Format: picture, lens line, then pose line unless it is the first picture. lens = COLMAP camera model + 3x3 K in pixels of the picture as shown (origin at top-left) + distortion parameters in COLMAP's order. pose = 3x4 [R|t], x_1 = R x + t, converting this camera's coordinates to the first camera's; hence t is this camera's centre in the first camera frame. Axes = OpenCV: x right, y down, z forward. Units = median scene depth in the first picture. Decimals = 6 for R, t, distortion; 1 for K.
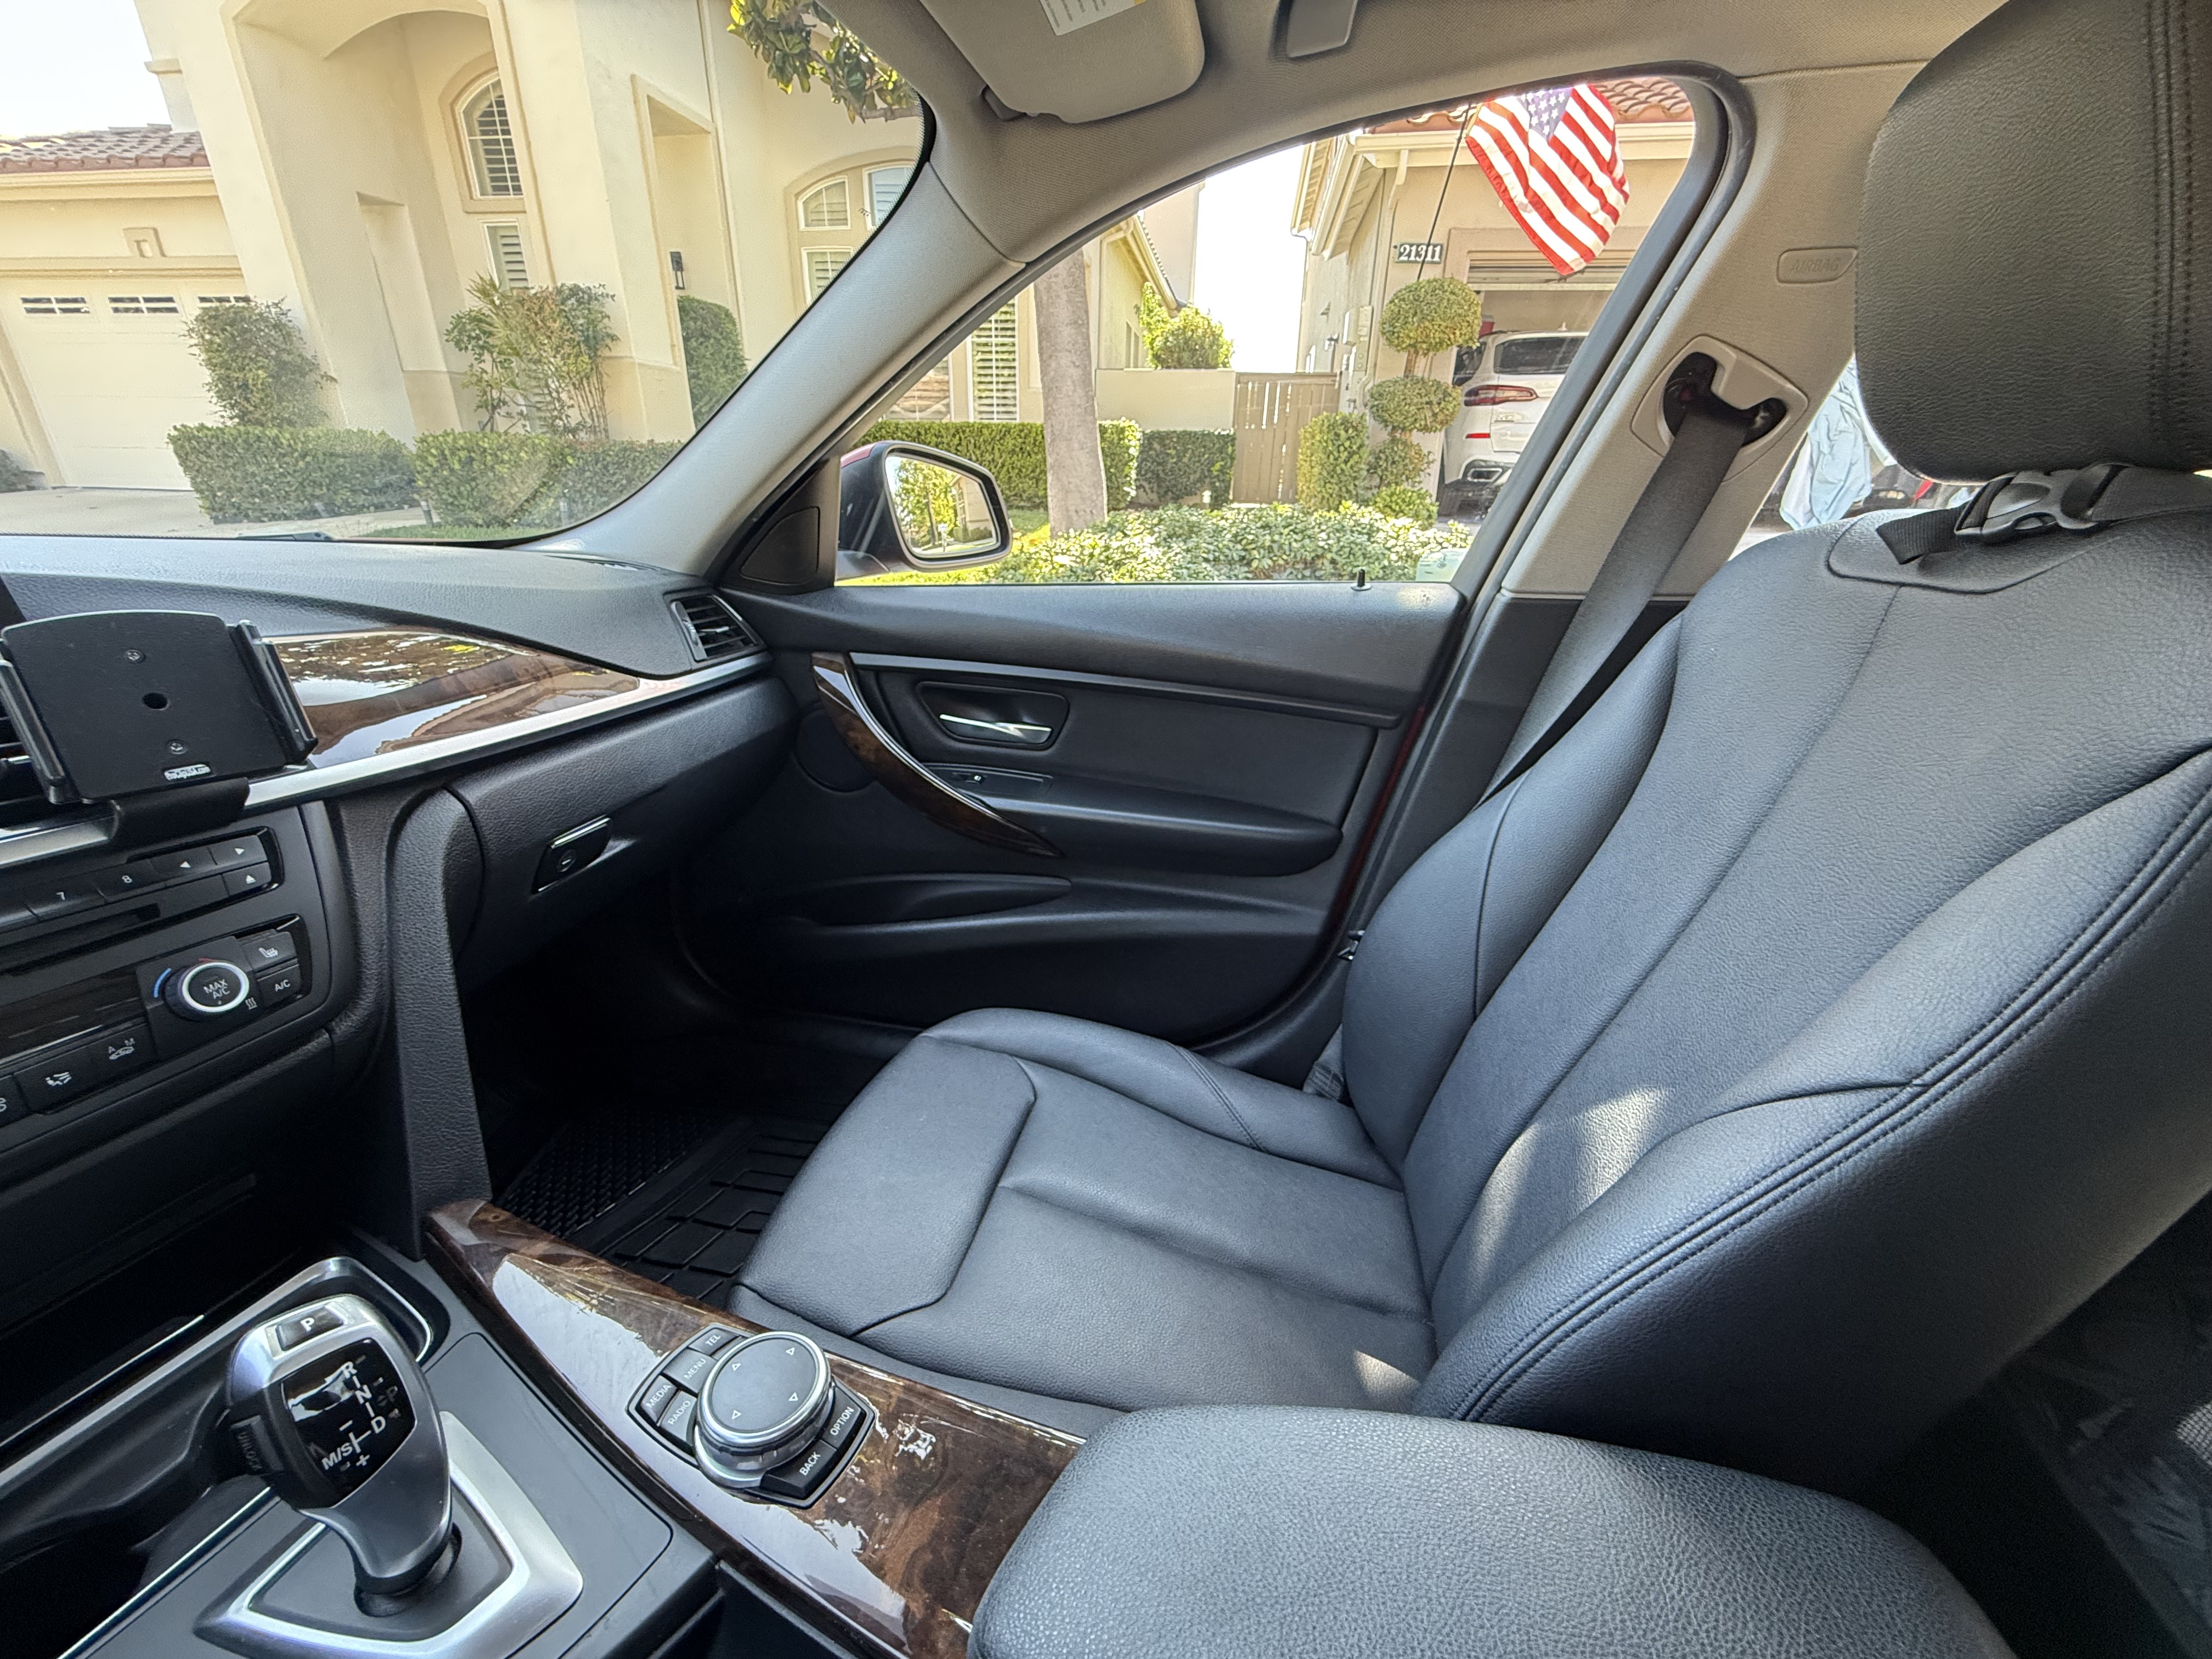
lens RADIAL K [[885.4, 0, 1099.9], [0, 885.4, 828.3], [0, 0, 1]] dist [-0.000269, -0.000142]
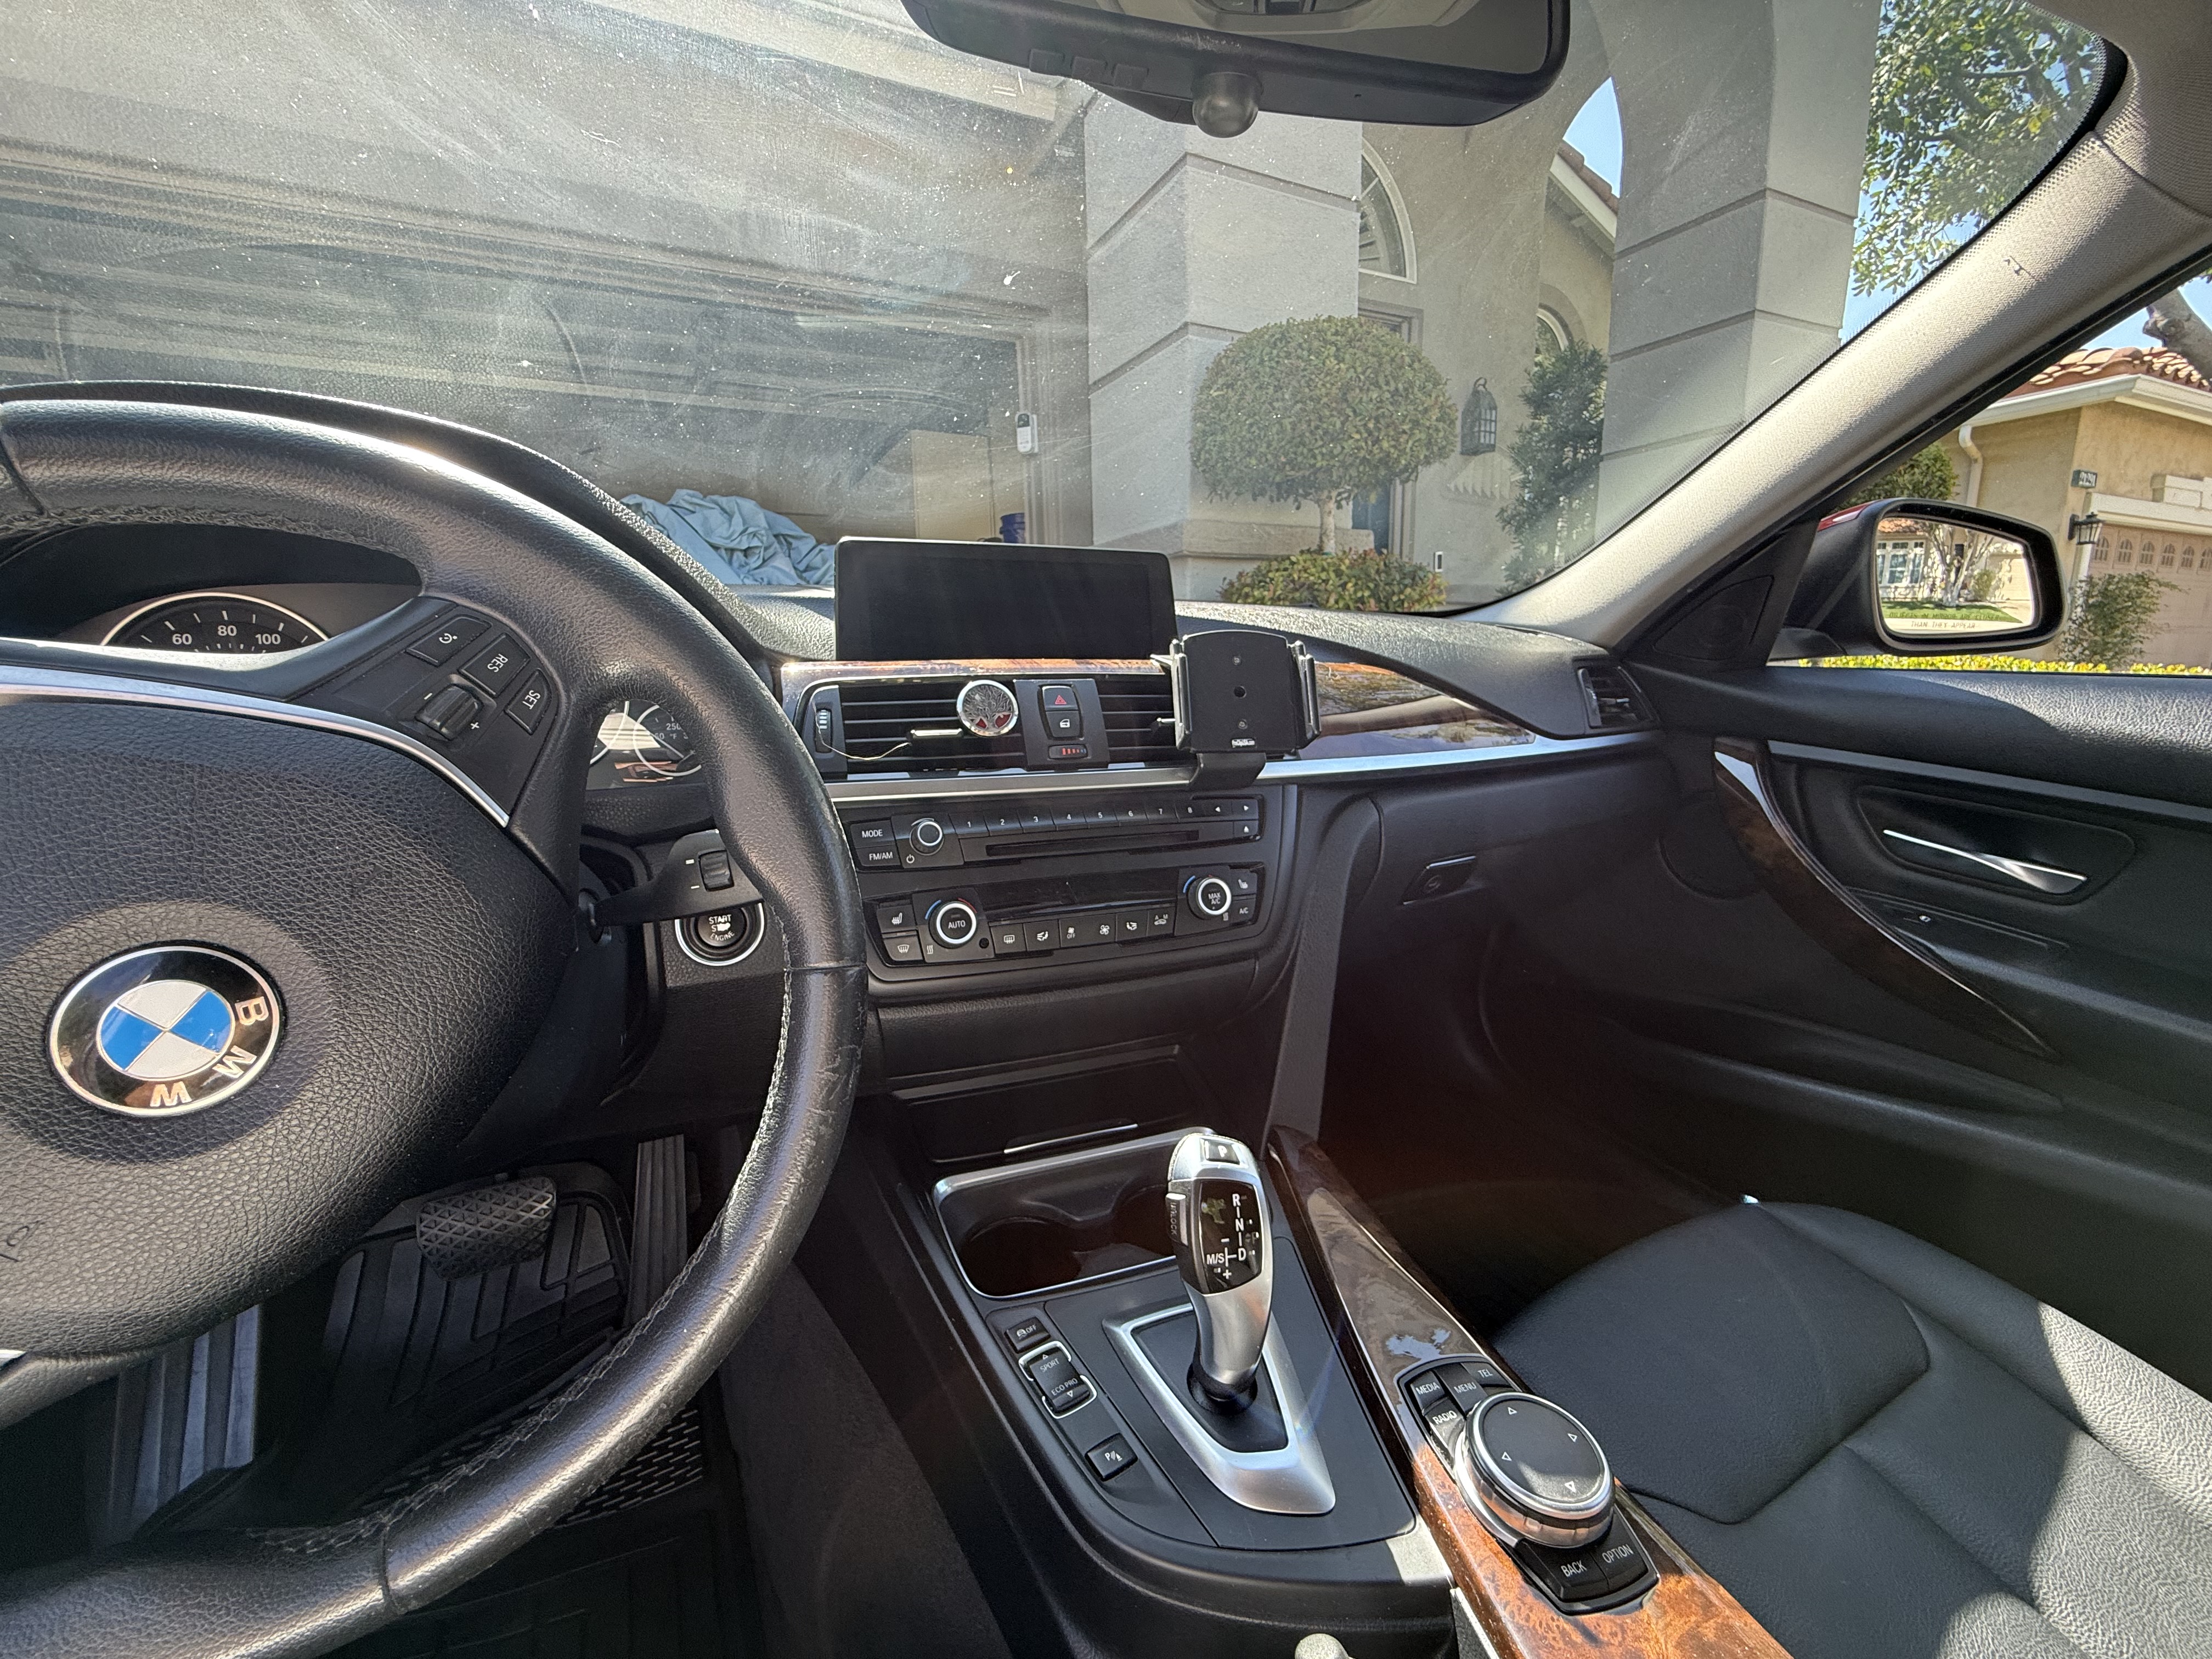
lens RADIAL K [[885.4, 0, 1099.9], [0, 885.4, 828.3], [0, 0, 1]] dist [-0.000269, -0.000142]
pose [[0.641407, 0.179965, -0.745795, -0.053726], [-0.259345, 0.965733, 0.009993, 0.058942], [0.722037, 0.187009, 0.666101, -0.039818]]
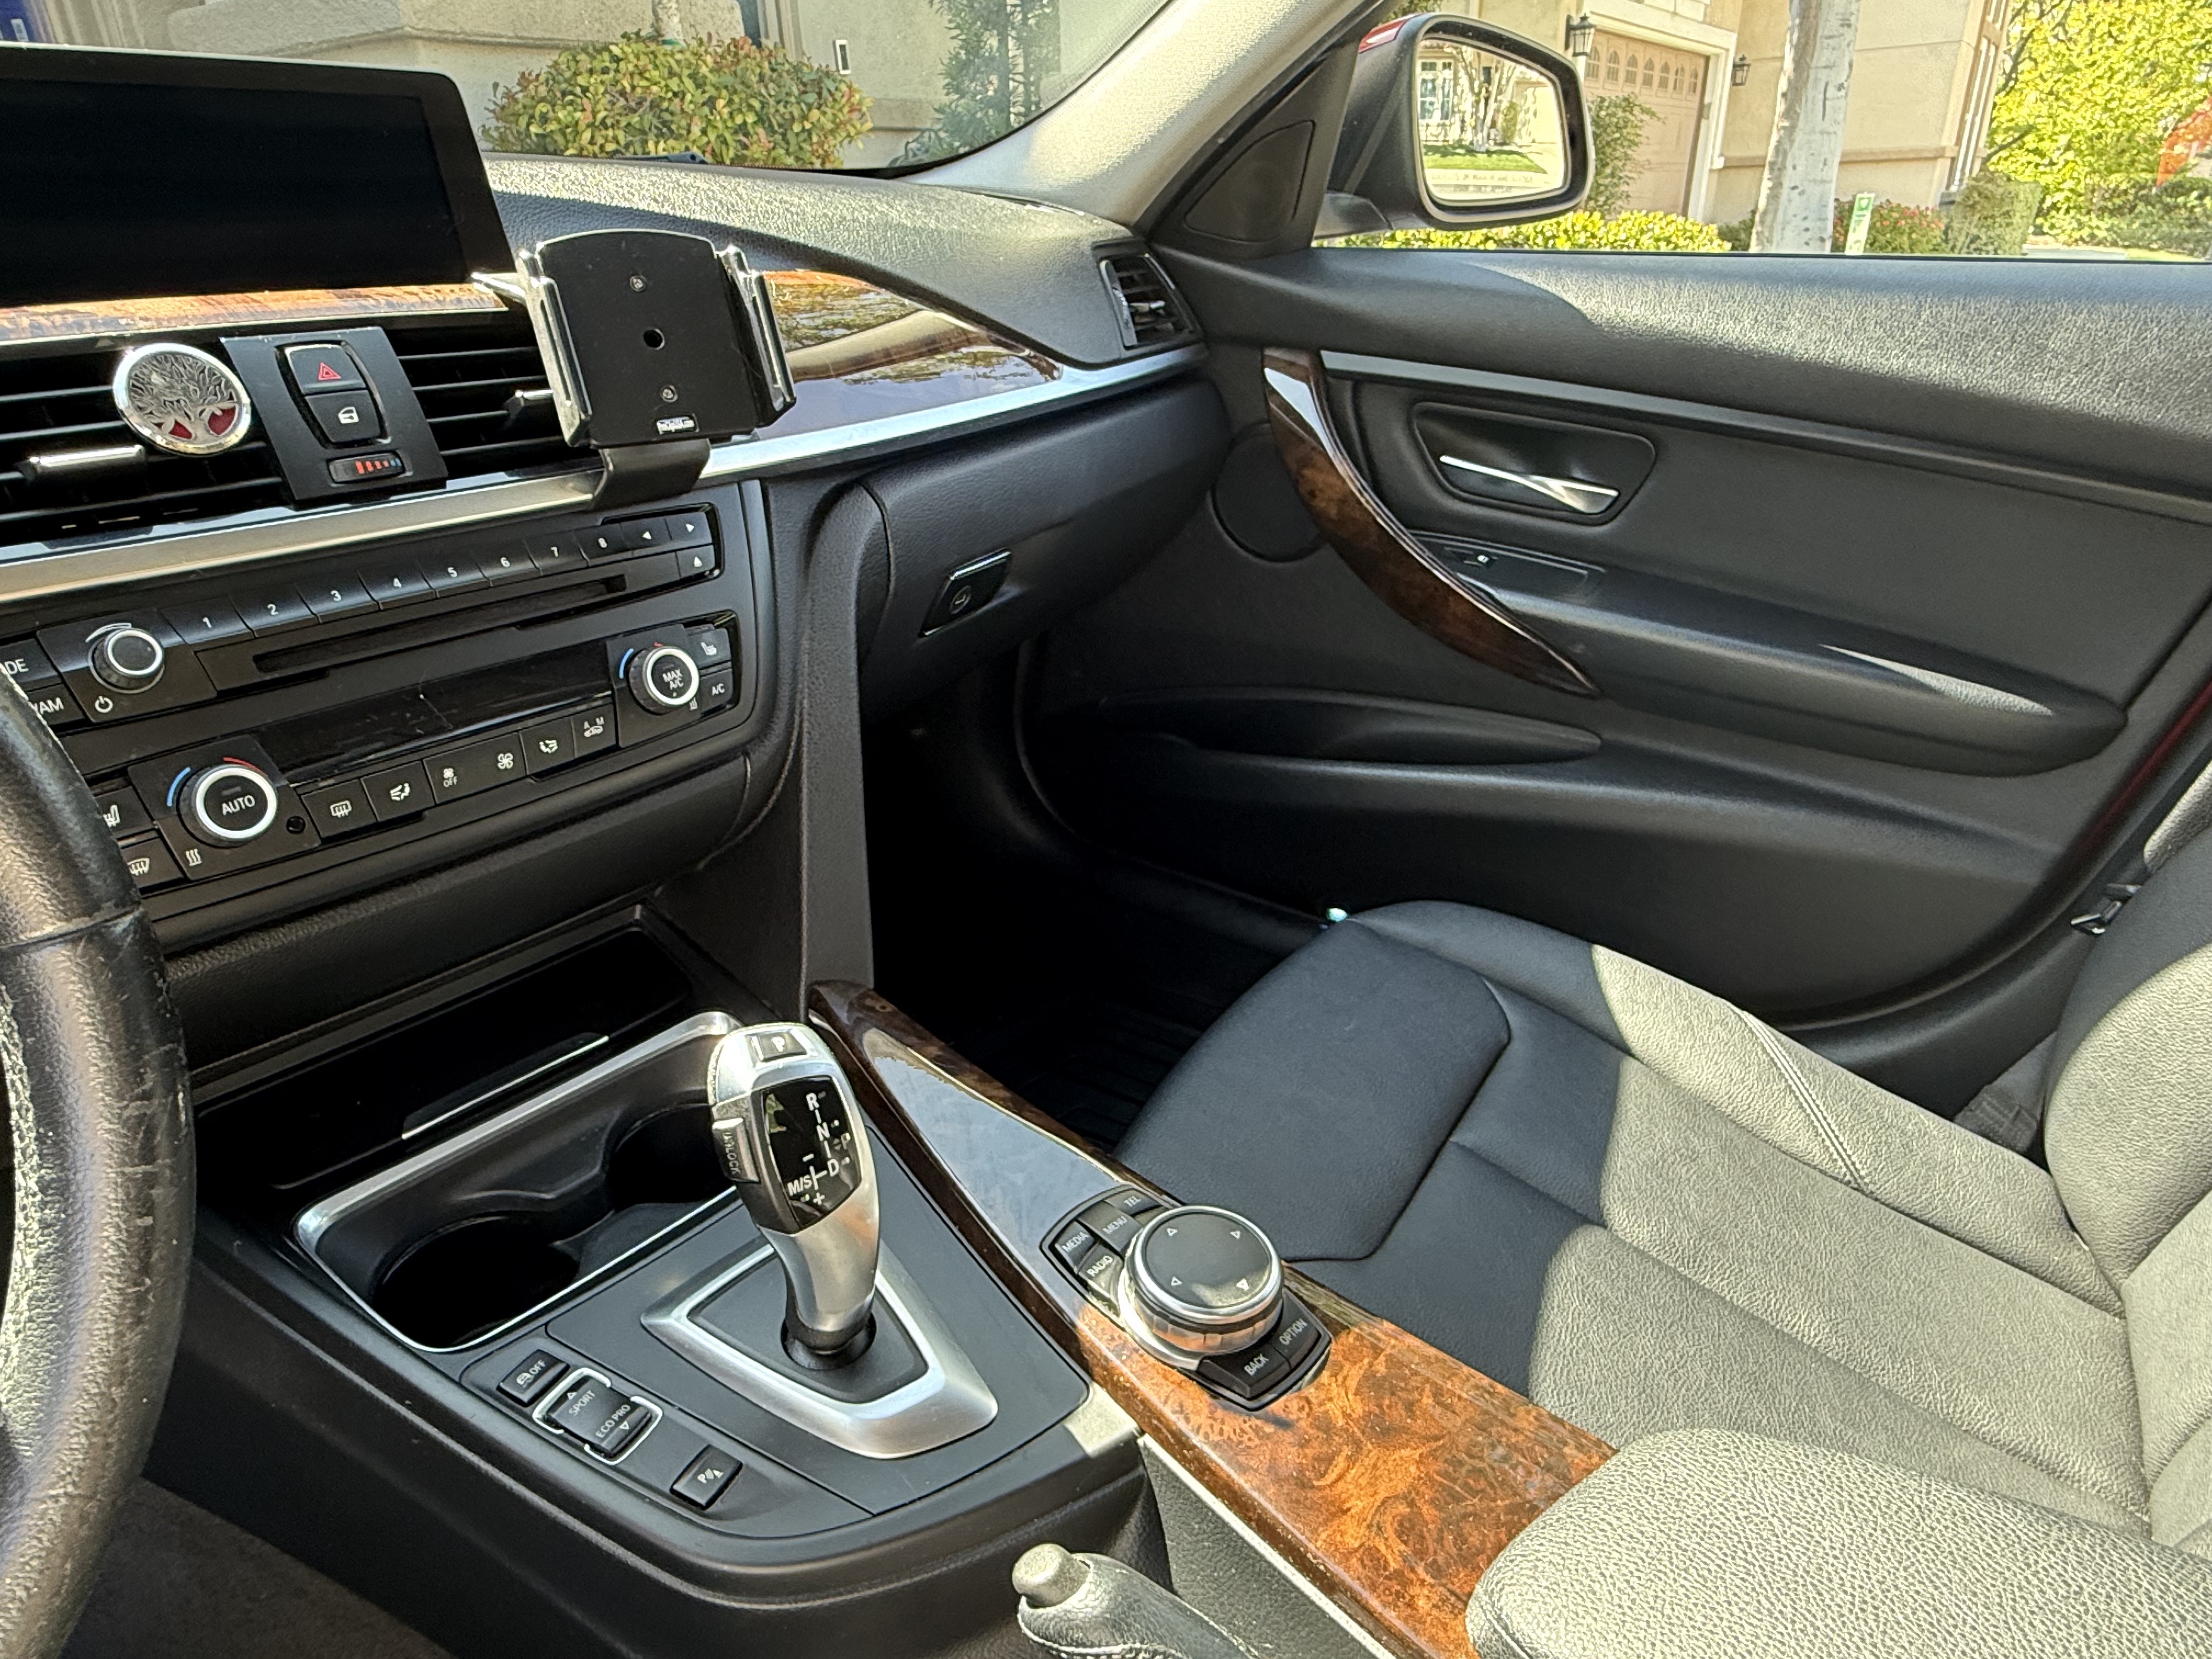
lens RADIAL K [[1357.6, 0, 1072.2], [0, 1357.6, 831.5], [0, 0, 1]] dist [-0.000199, 0.000347]
pose [[0.932209, 0.166156, -0.321526, -0.087466], [-0.125431, 0.981651, 0.143626, 0.046641], [0.339490, -0.093560, 0.935945, -0.082989]]
